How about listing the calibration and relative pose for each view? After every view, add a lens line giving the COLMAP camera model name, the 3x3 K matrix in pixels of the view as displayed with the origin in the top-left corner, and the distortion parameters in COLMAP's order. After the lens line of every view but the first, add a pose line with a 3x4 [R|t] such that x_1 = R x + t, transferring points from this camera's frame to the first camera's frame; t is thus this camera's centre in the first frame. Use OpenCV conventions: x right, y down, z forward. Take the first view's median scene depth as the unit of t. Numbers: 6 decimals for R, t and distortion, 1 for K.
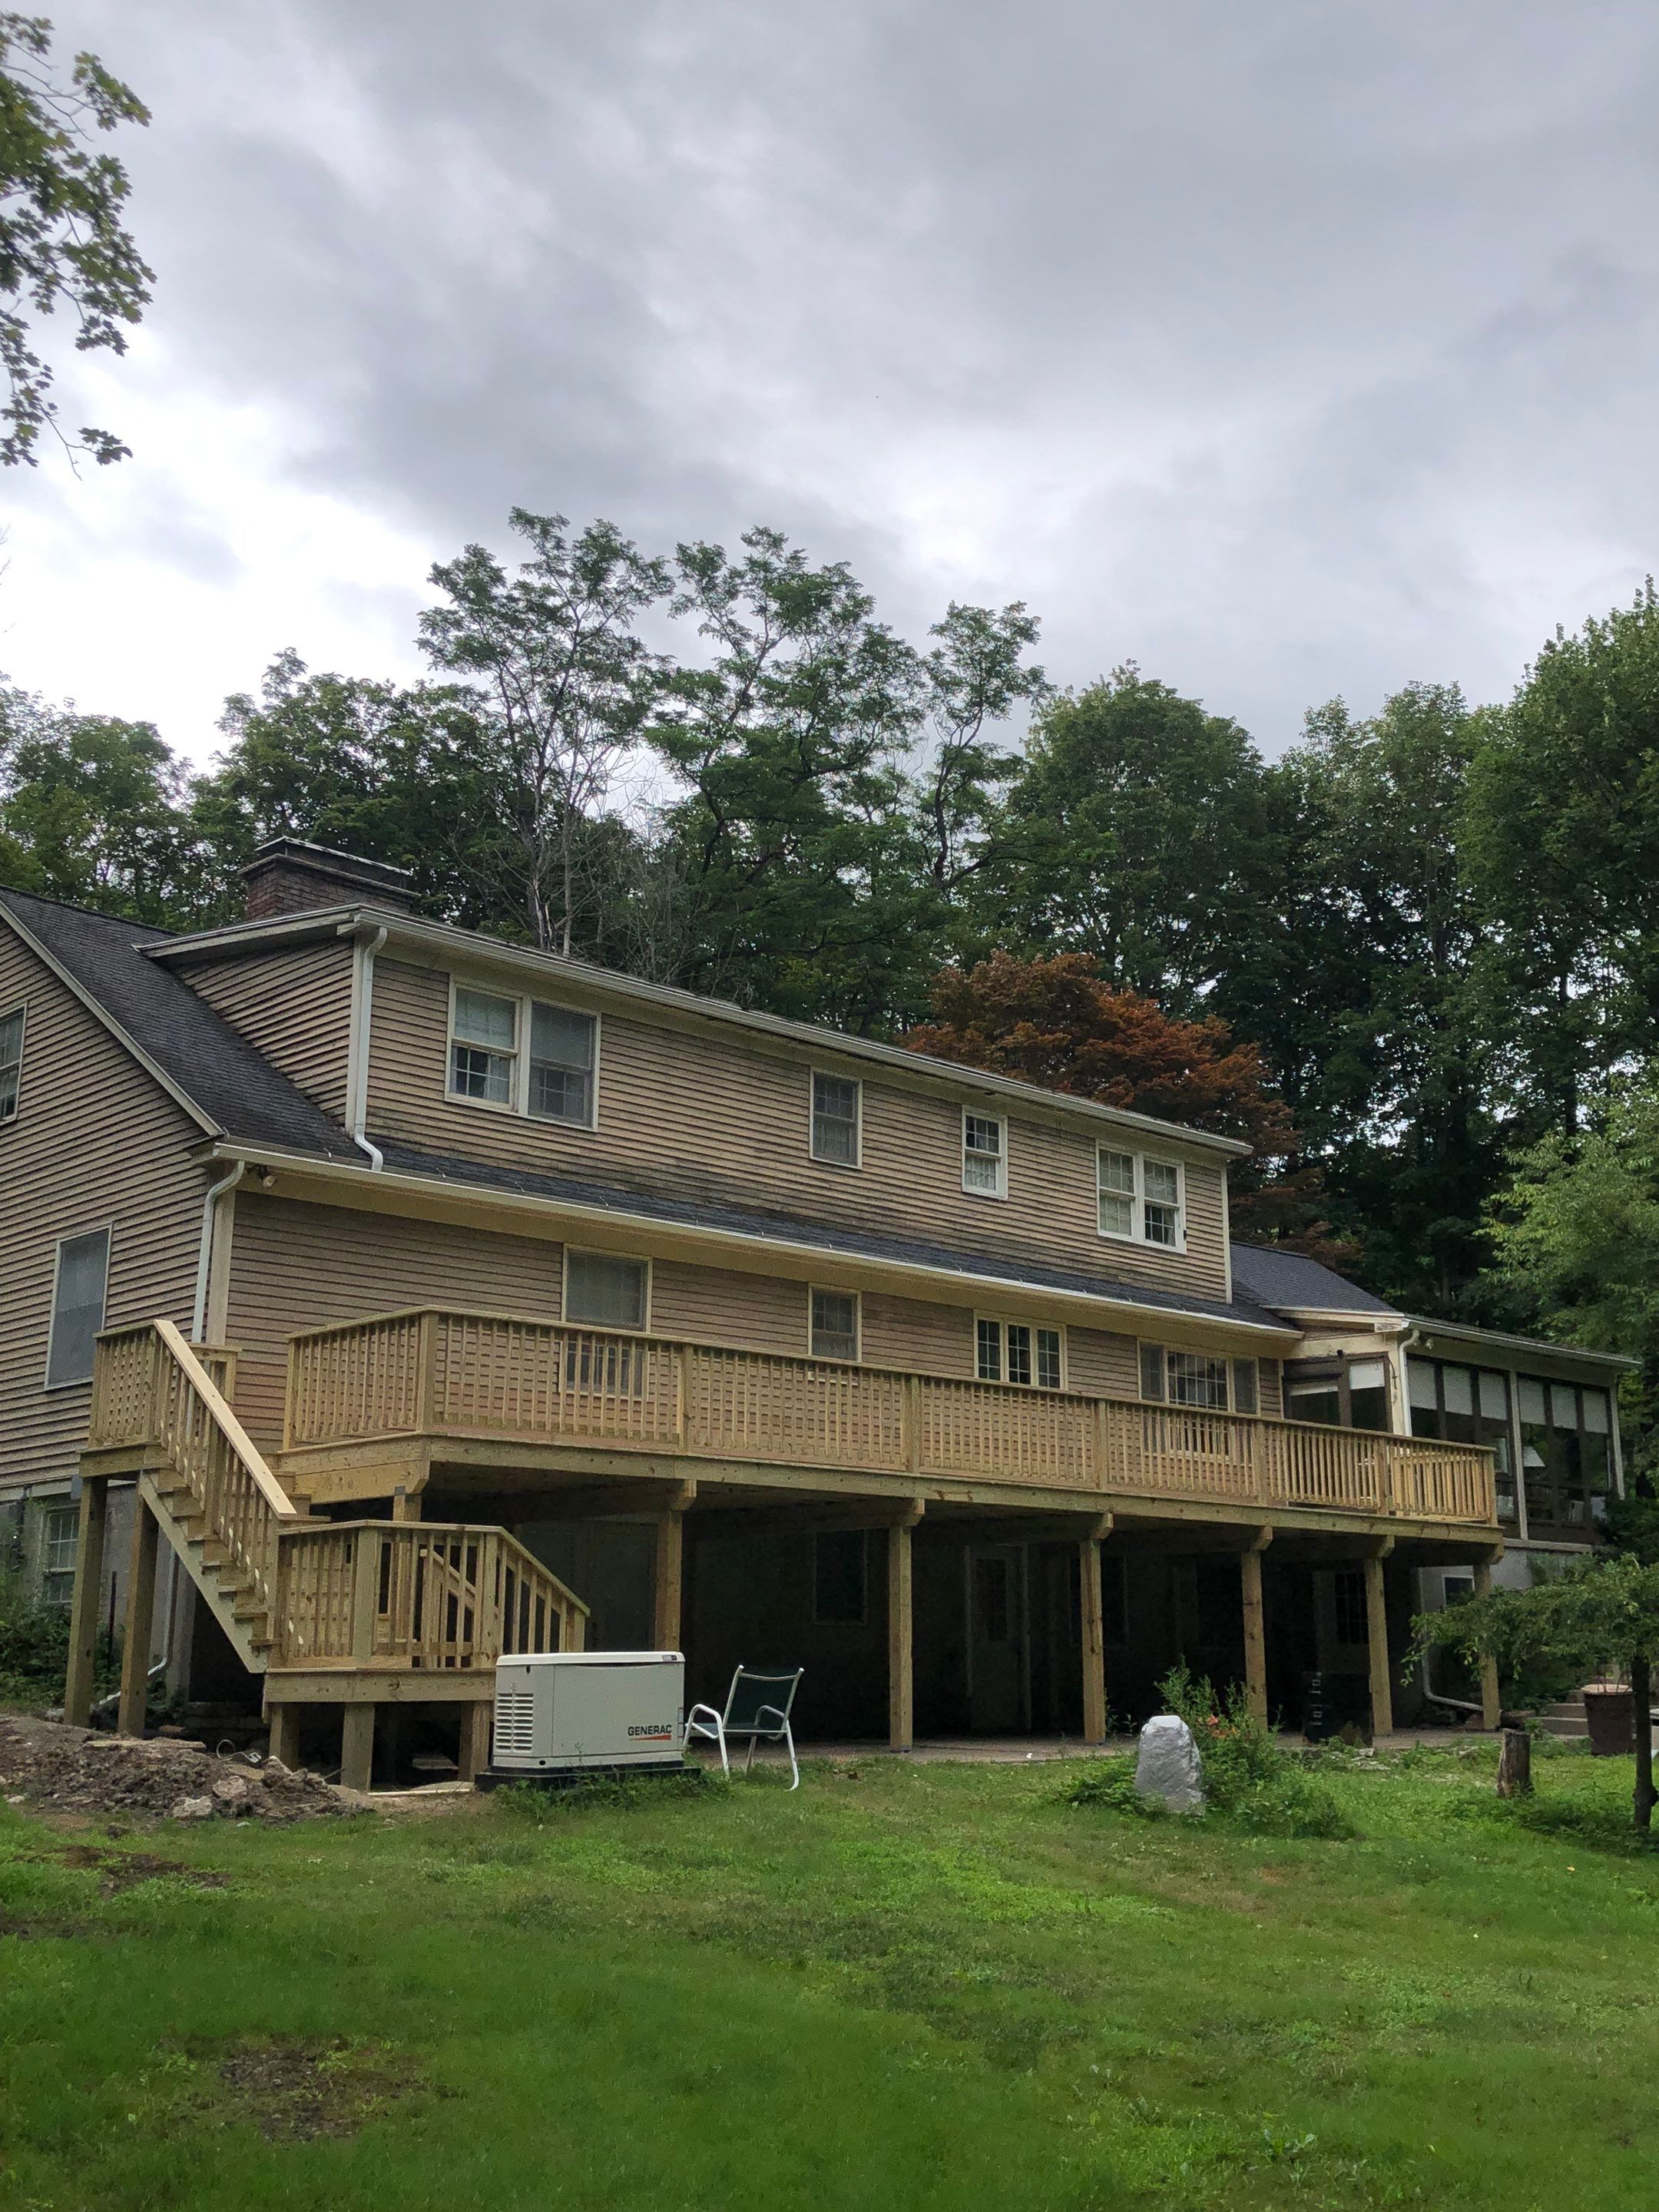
lens RADIAL K [[2211.7, 0, 827.3], [0, 2211.7, 1104.7], [0, 0, 1]] dist [-0.002814, 0.000000]
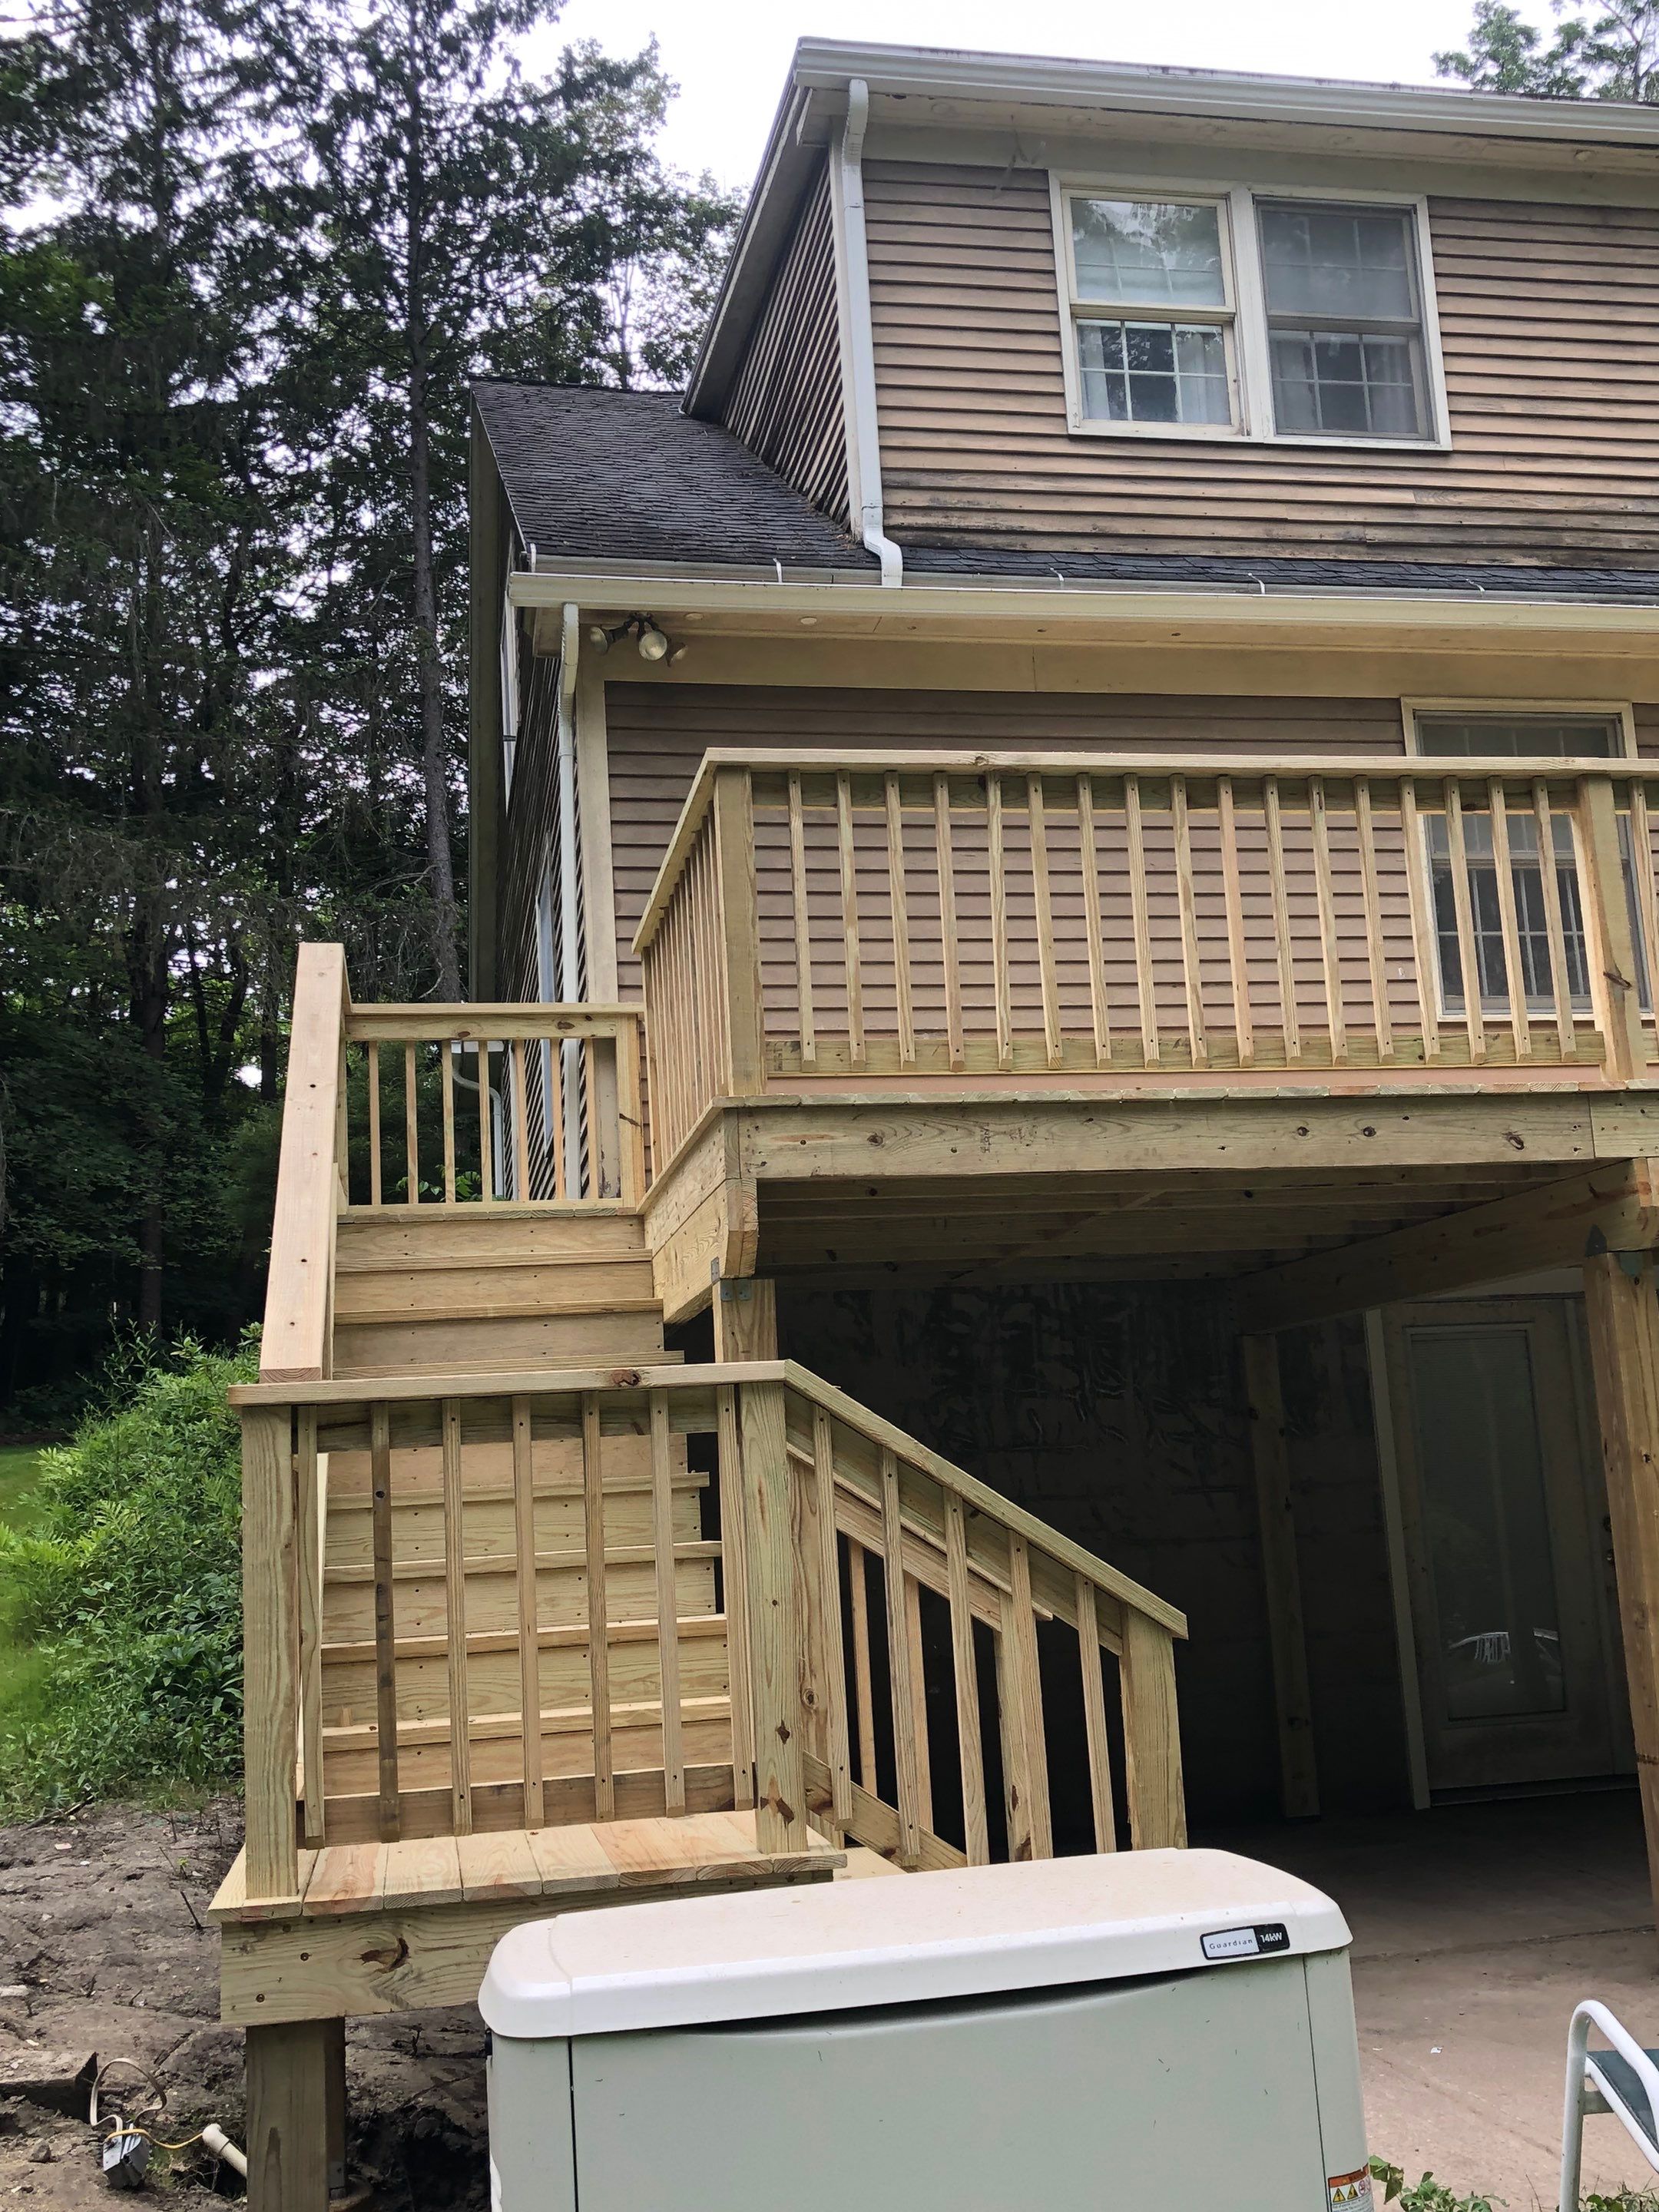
lens RADIAL K [[2211.7, 0, 904.6], [0, 2211.7, 1117.9], [0, 0, 1]] dist [-0.002814, 0.000000]
pose [[0.850277, -0.134915, -0.508750, 0.011775], [0.181693, 0.982408, 0.043142, 0.106856], [0.493980, -0.129119, 0.859833, 0.544149]]
